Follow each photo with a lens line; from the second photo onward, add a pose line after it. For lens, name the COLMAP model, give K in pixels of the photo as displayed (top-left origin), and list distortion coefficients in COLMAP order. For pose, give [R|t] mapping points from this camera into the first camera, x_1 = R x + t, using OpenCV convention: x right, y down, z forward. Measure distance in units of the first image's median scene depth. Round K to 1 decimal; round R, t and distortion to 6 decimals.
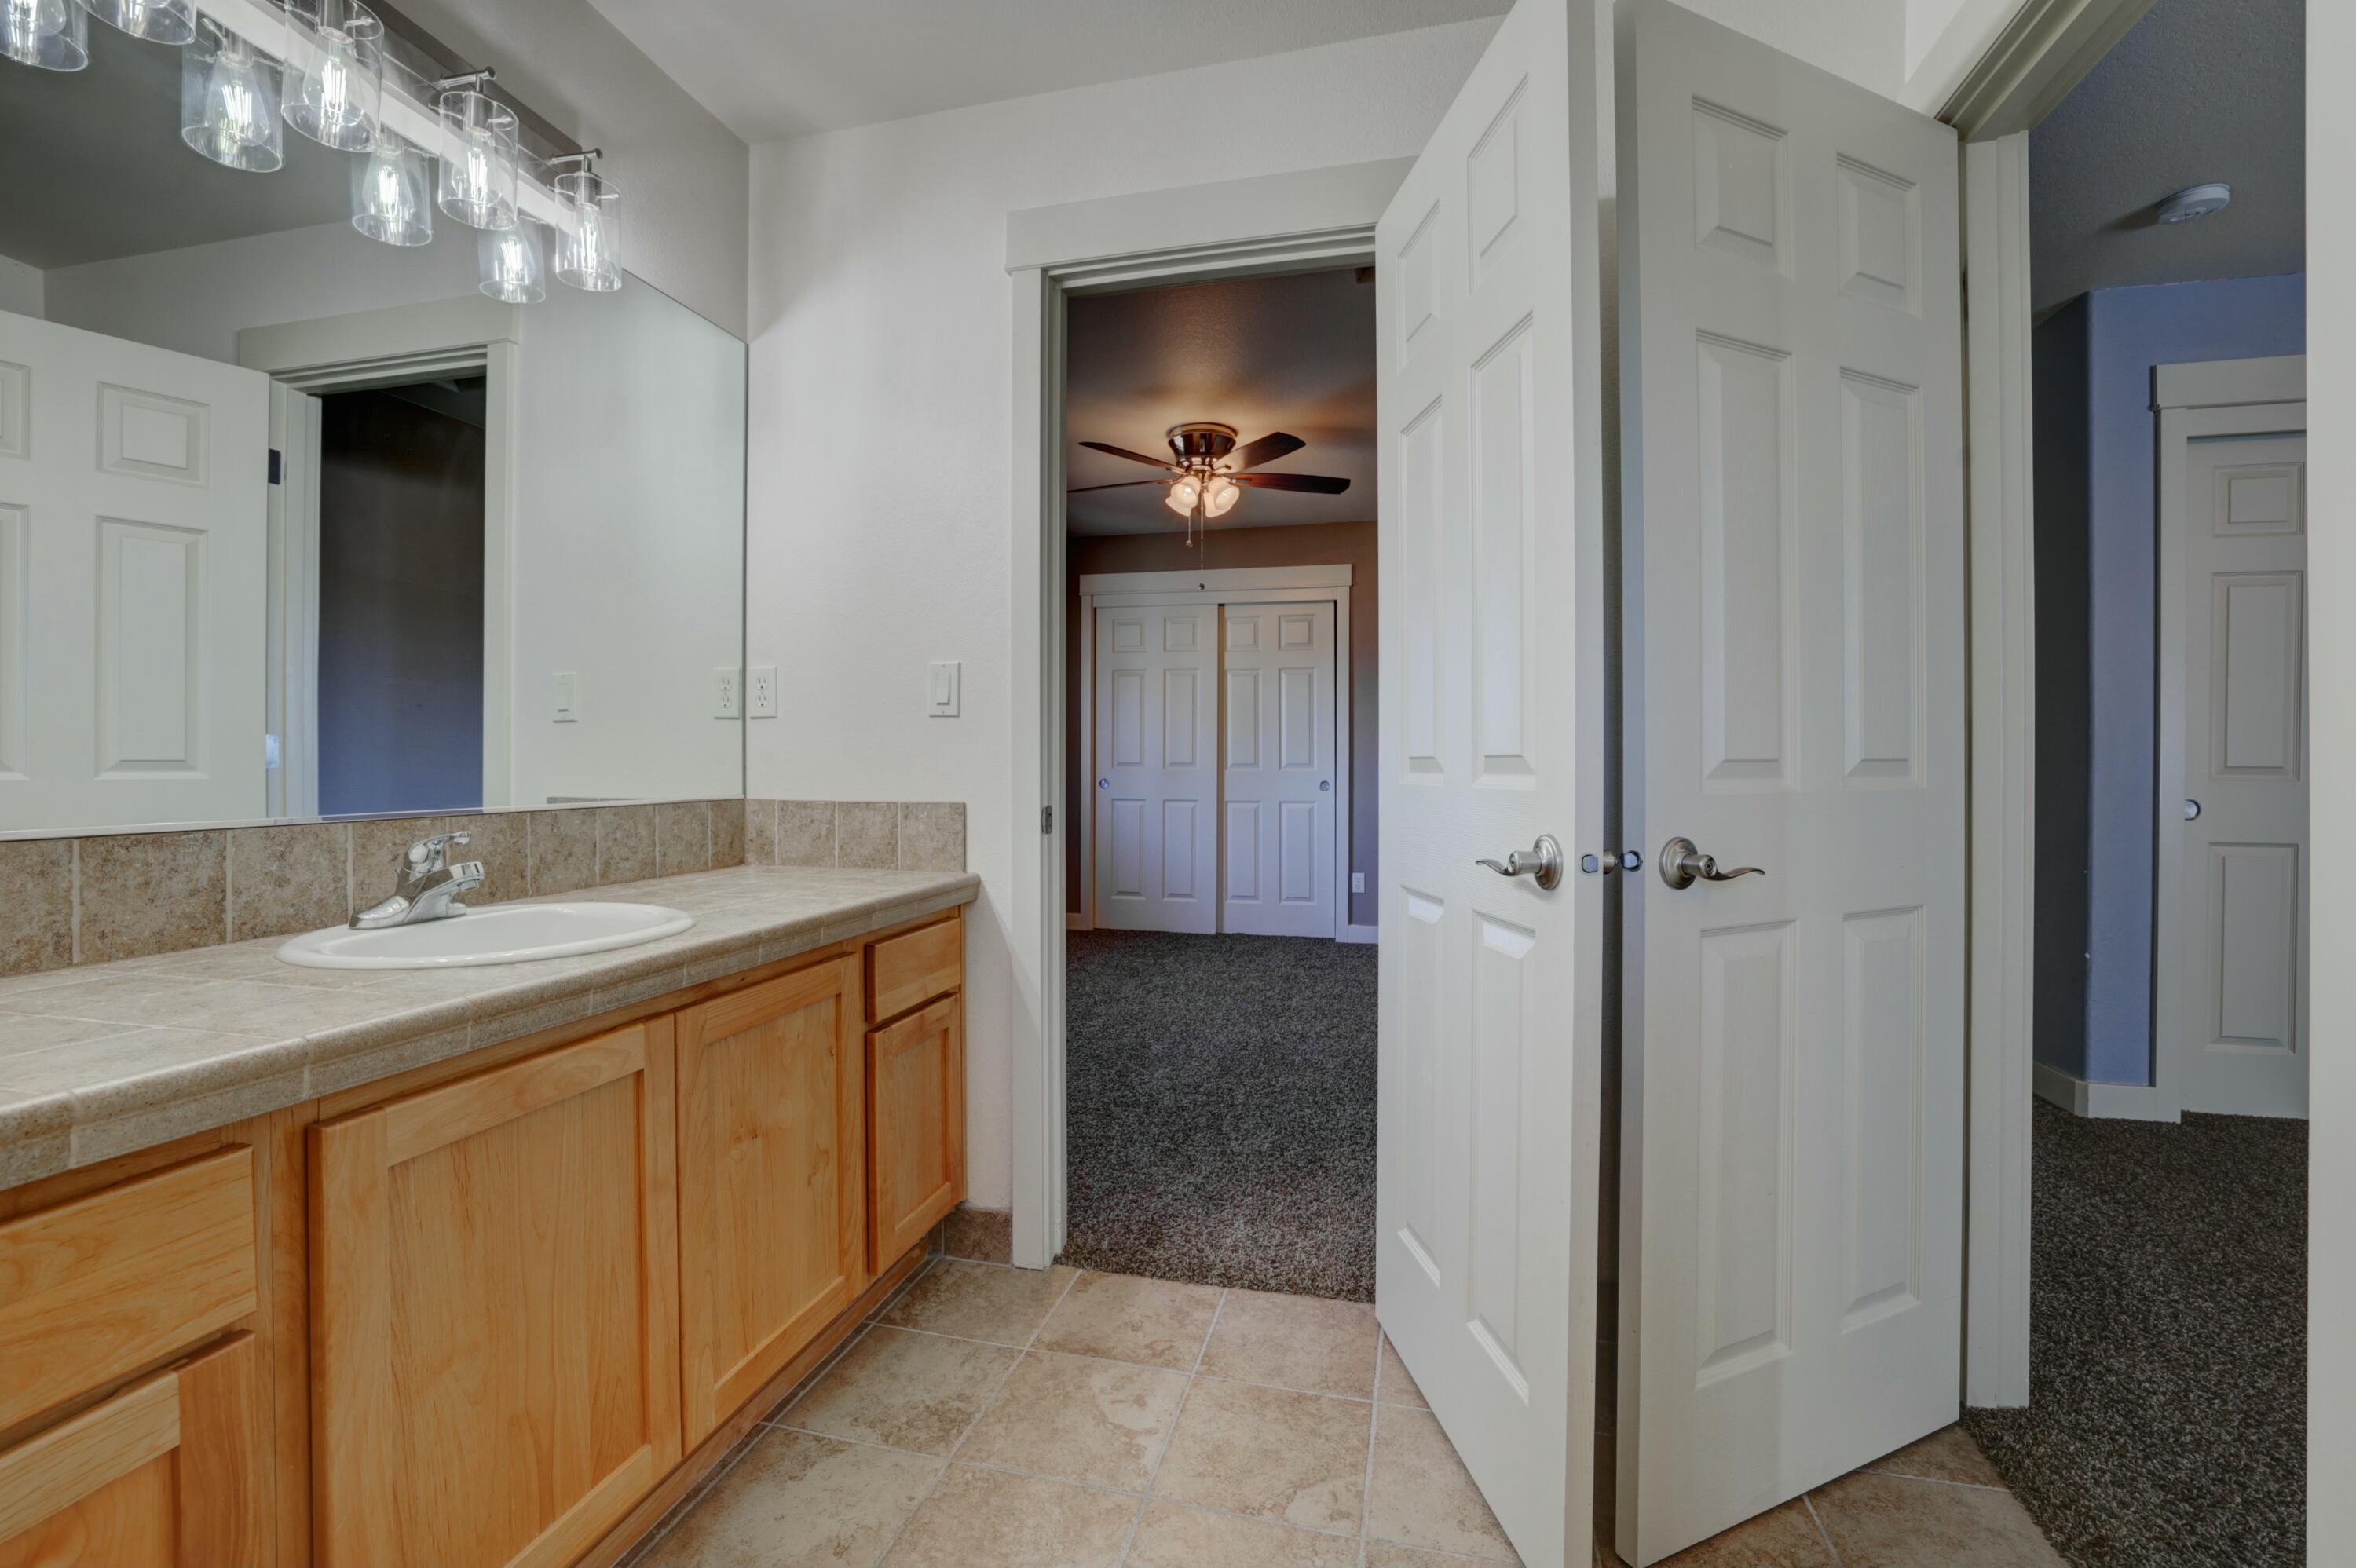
lens RADIAL K [[1025.5, 0, 1179.3], [0, 1025.5, 765.0], [0, 0, 1]] dist [-0.034838, 0.009363]
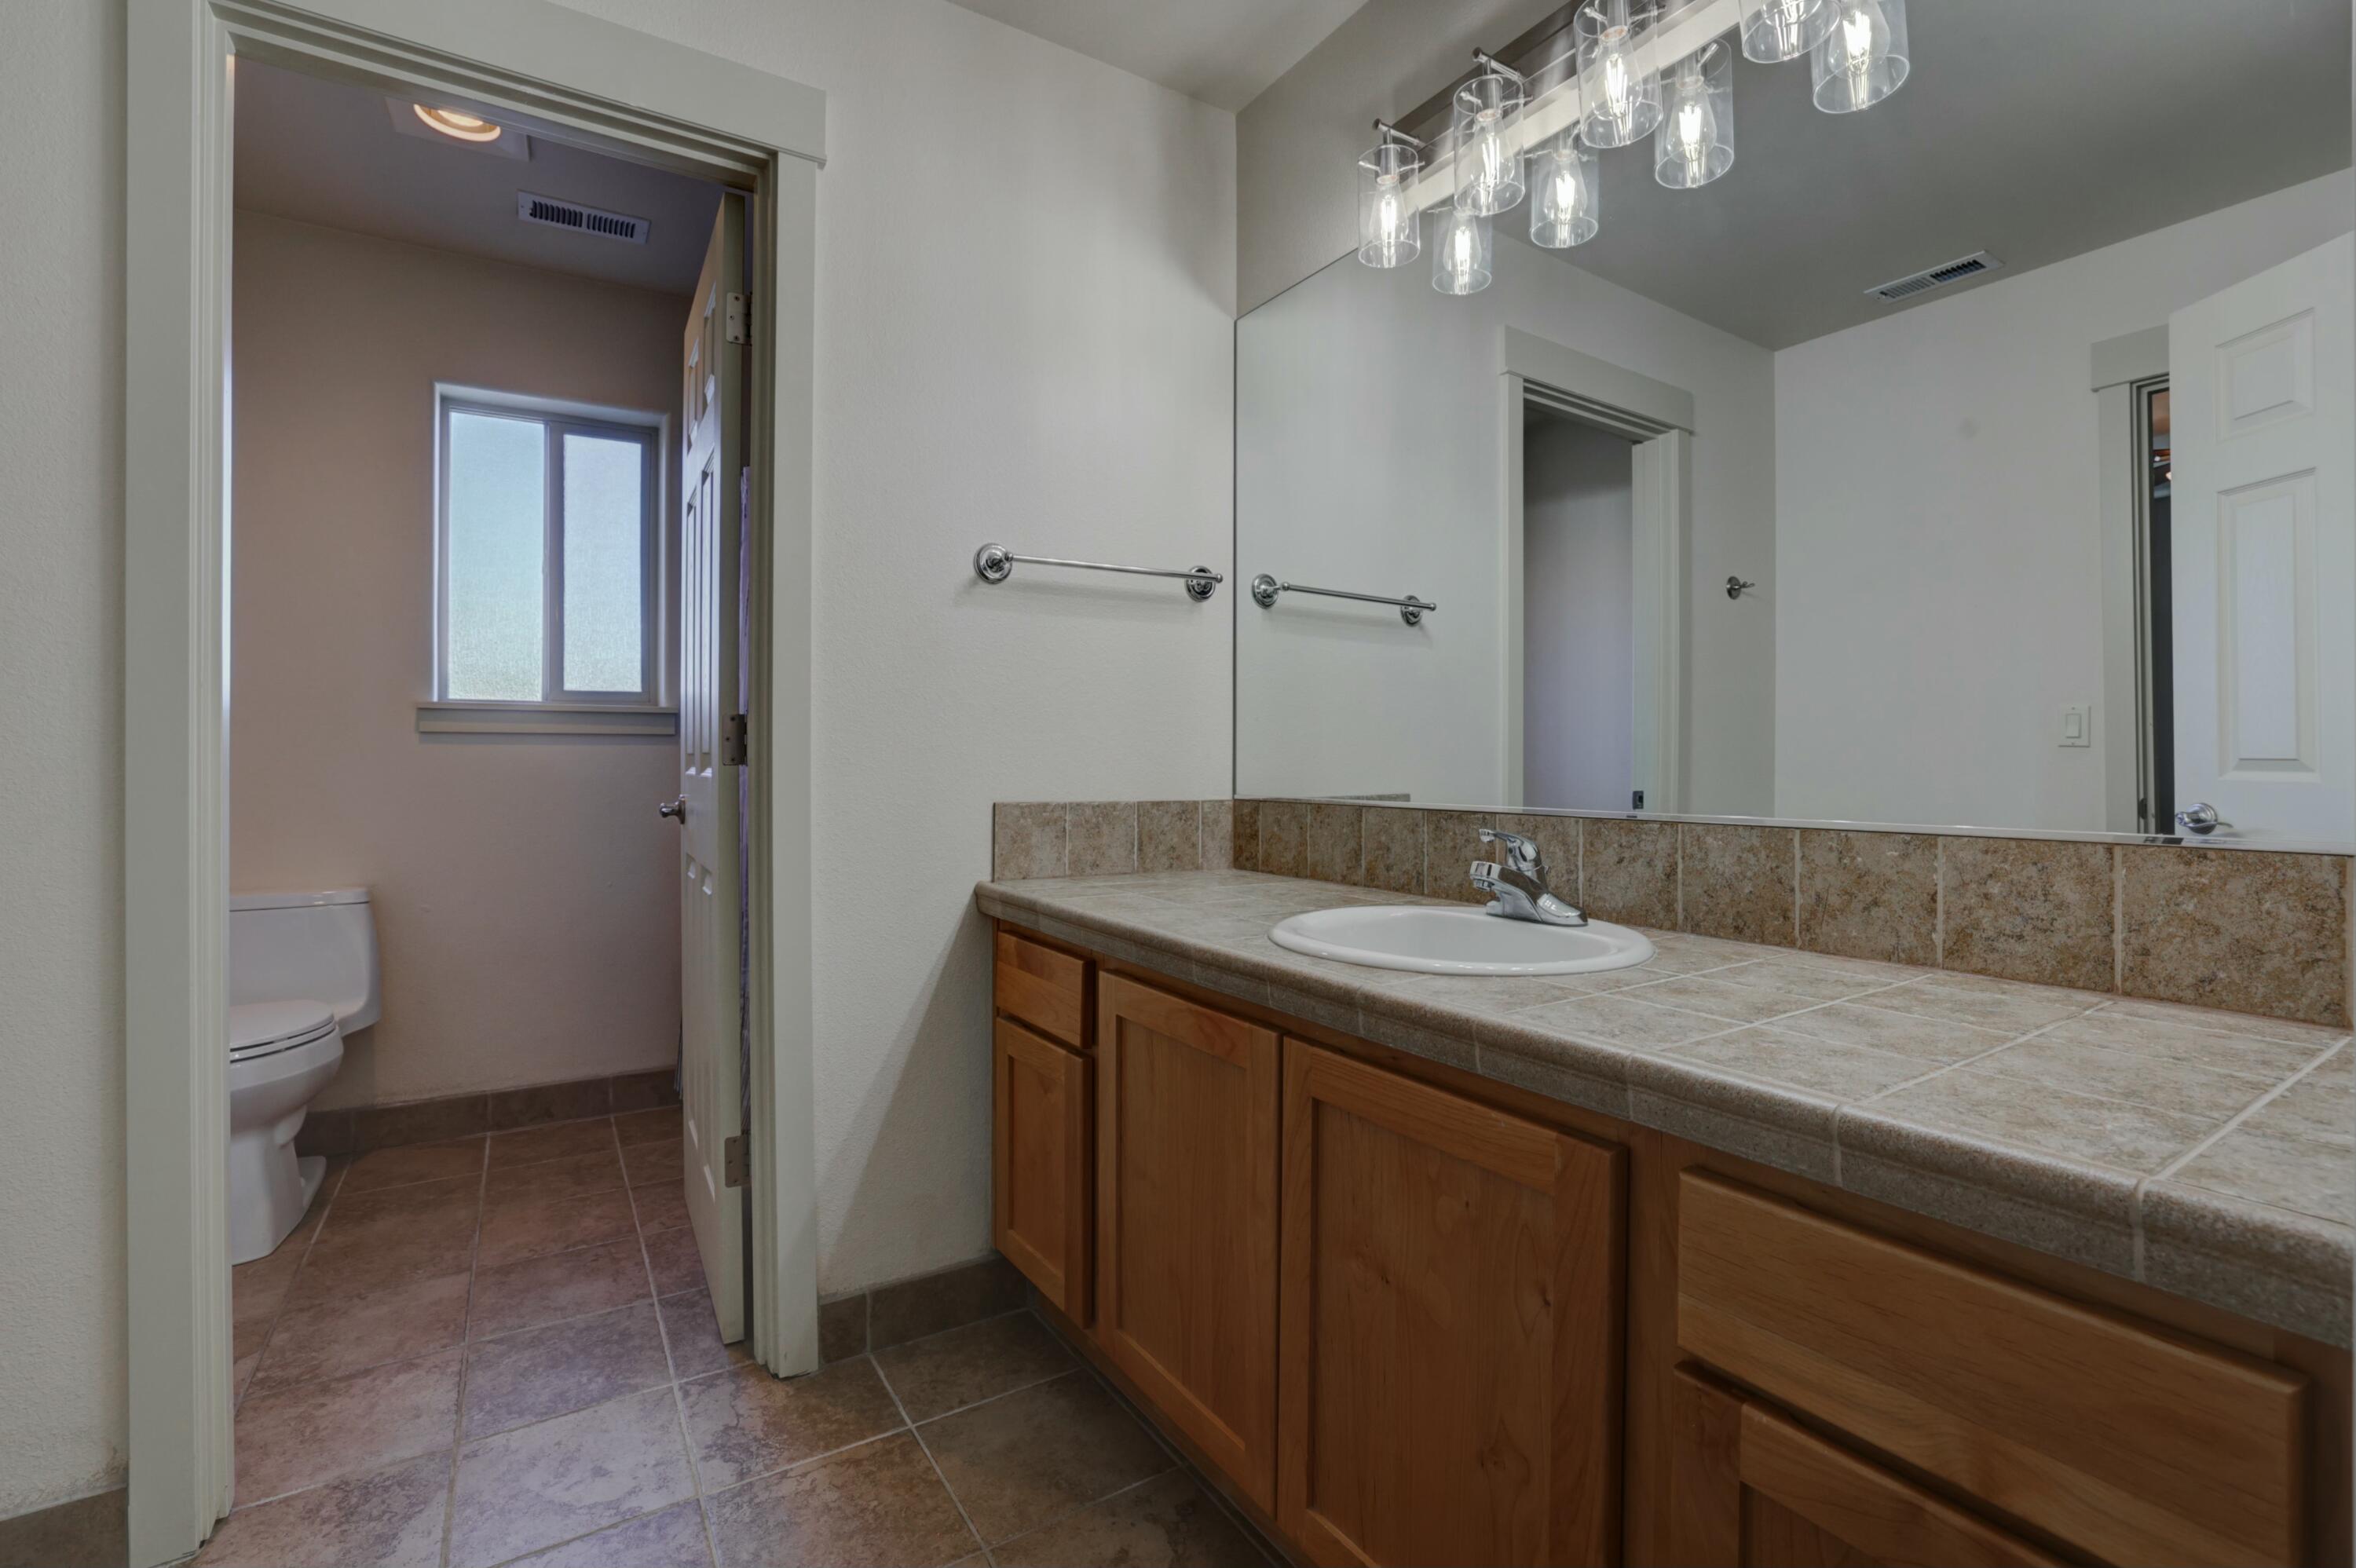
lens RADIAL K [[1025.5, 0, 1173.9], [0, 1025.5, 773.6], [0, 0, 1]] dist [-0.034838, 0.009363]
pose [[-0.681619, 0.006585, -0.731677, 0.197482], [-0.004833, 0.999897, 0.013500, 0.000595], [0.731691, 0.012738, -0.681518, 1.328616]]
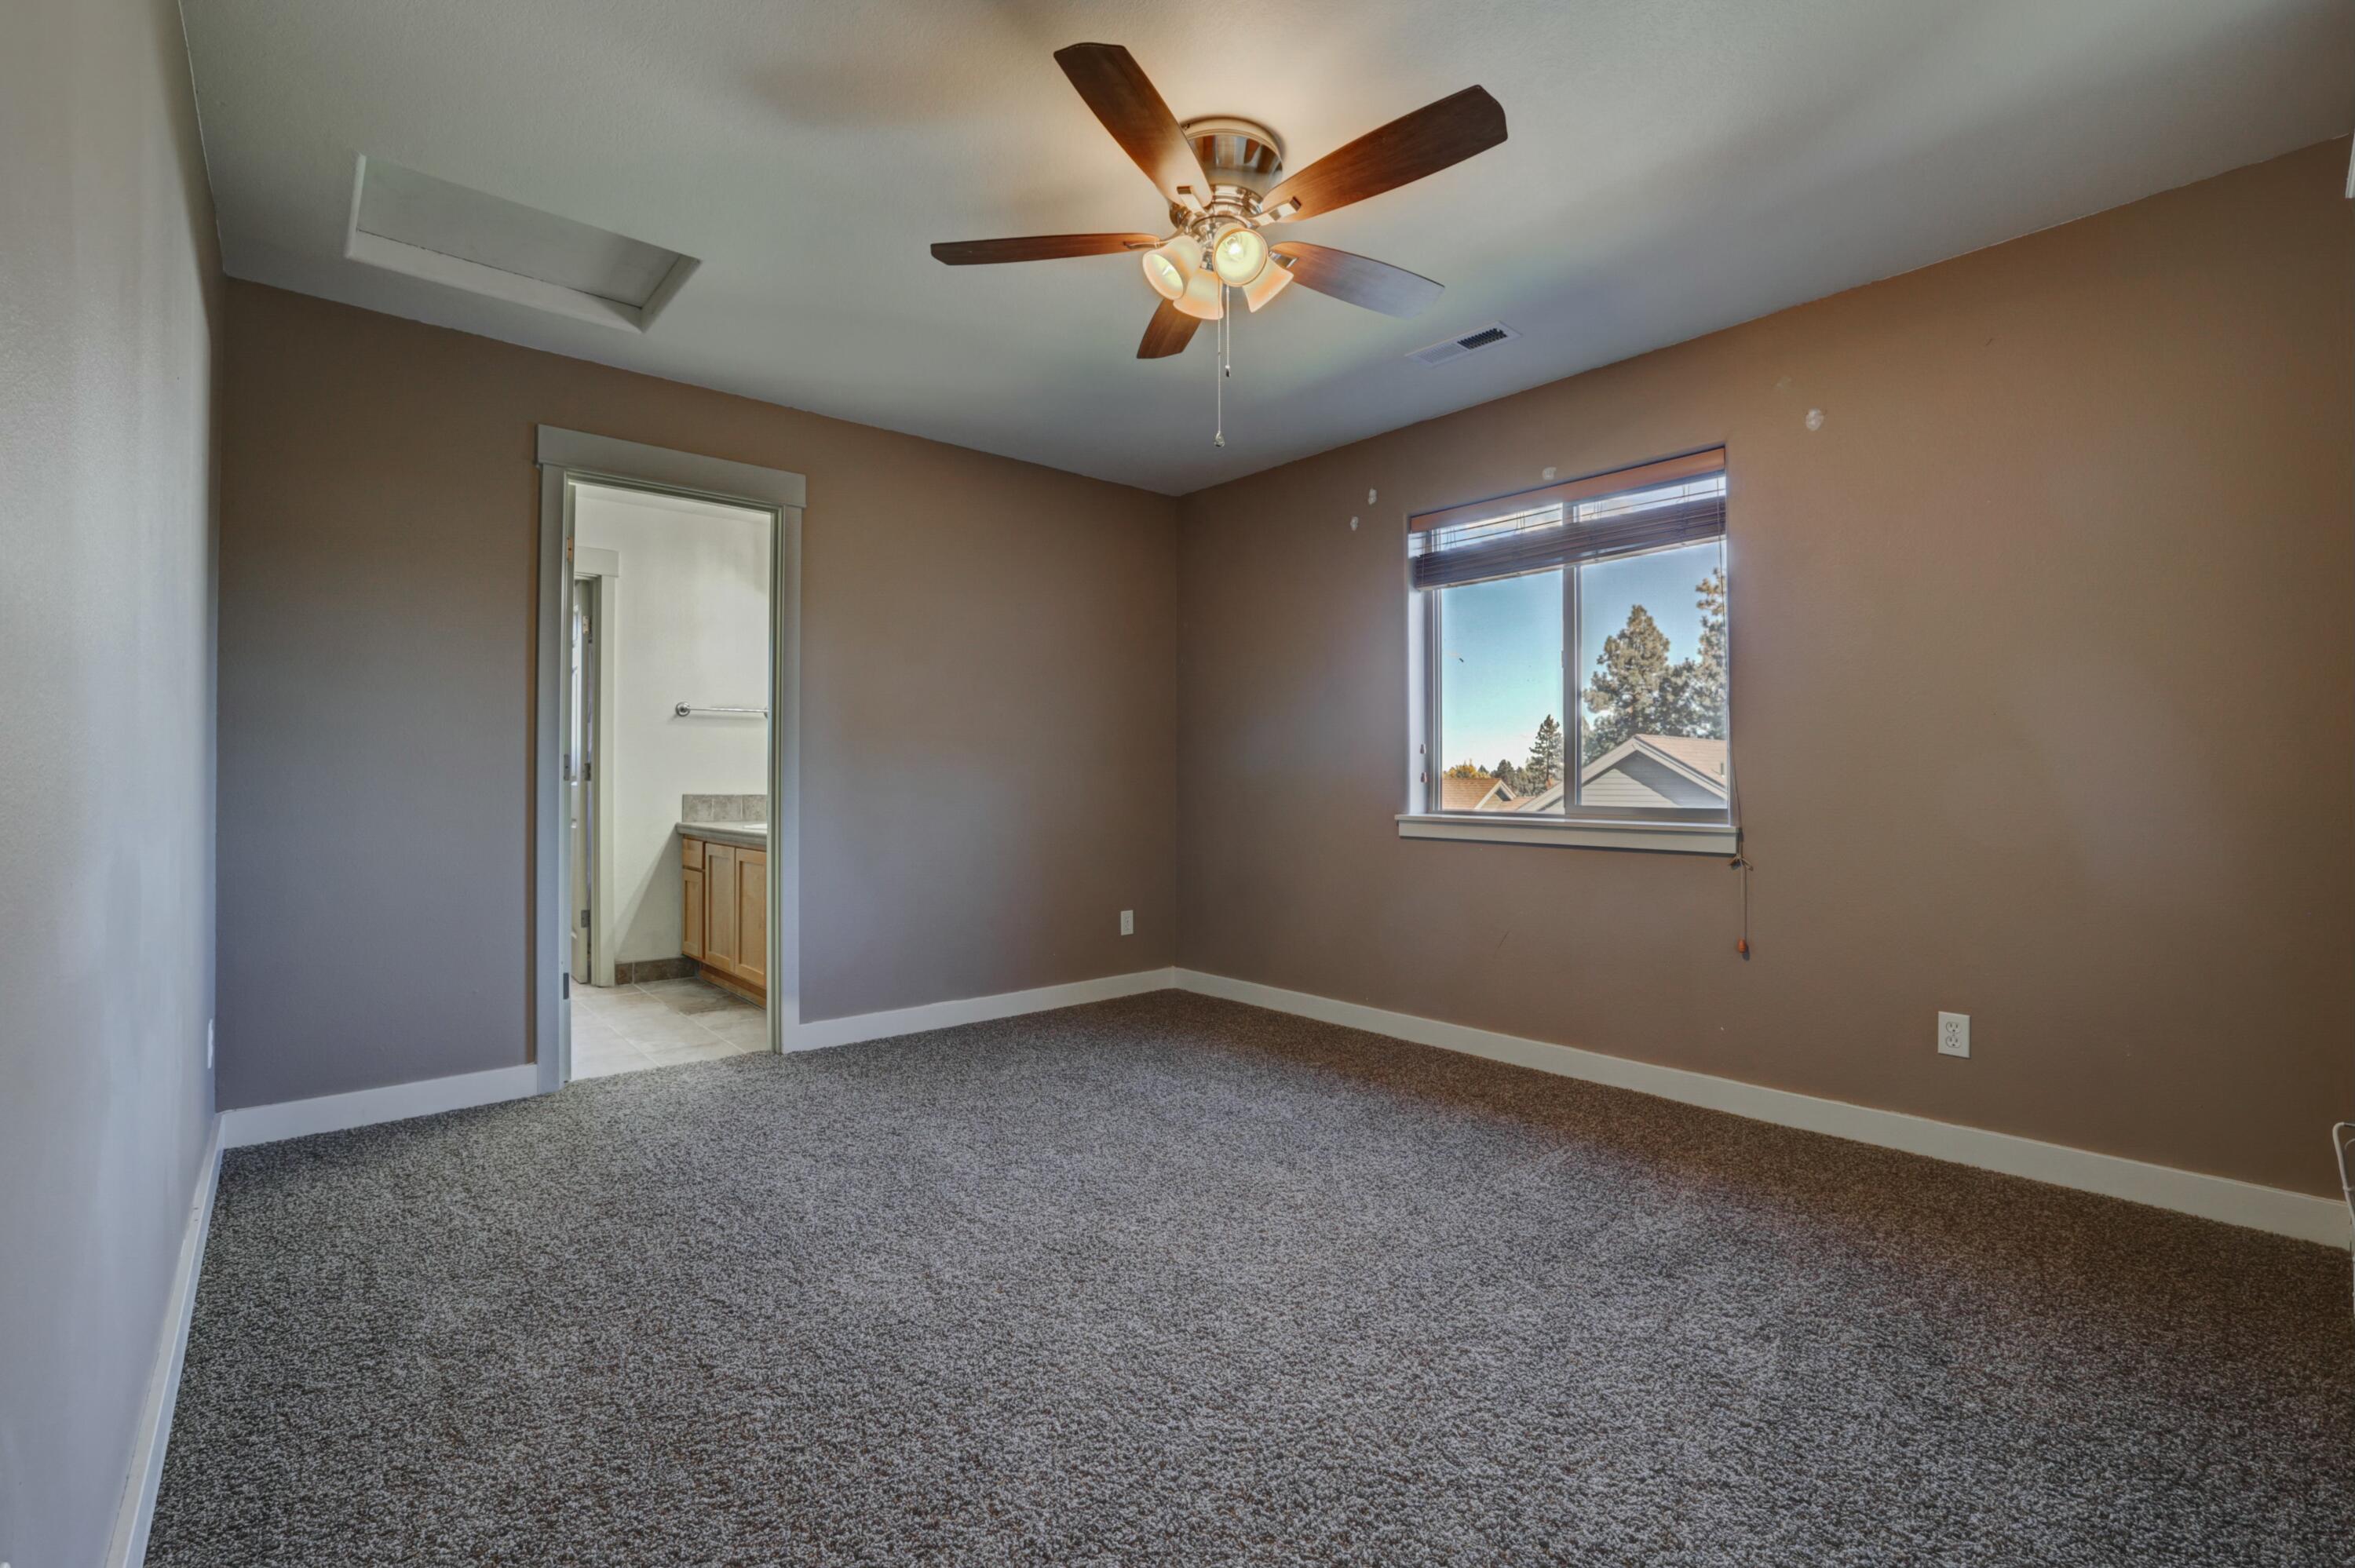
lens RADIAL K [[1025.0, 0, 1183.9], [0, 1025.0, 773.7], [0, 0, 1]] dist [-0.034838, 0.009363]
pose [[-0.564782, -0.006033, -0.825218, 1.332416], [0.001057, 0.999967, -0.008034, 0.013830], [0.825240, -0.005410, -0.564757, 3.684457]]
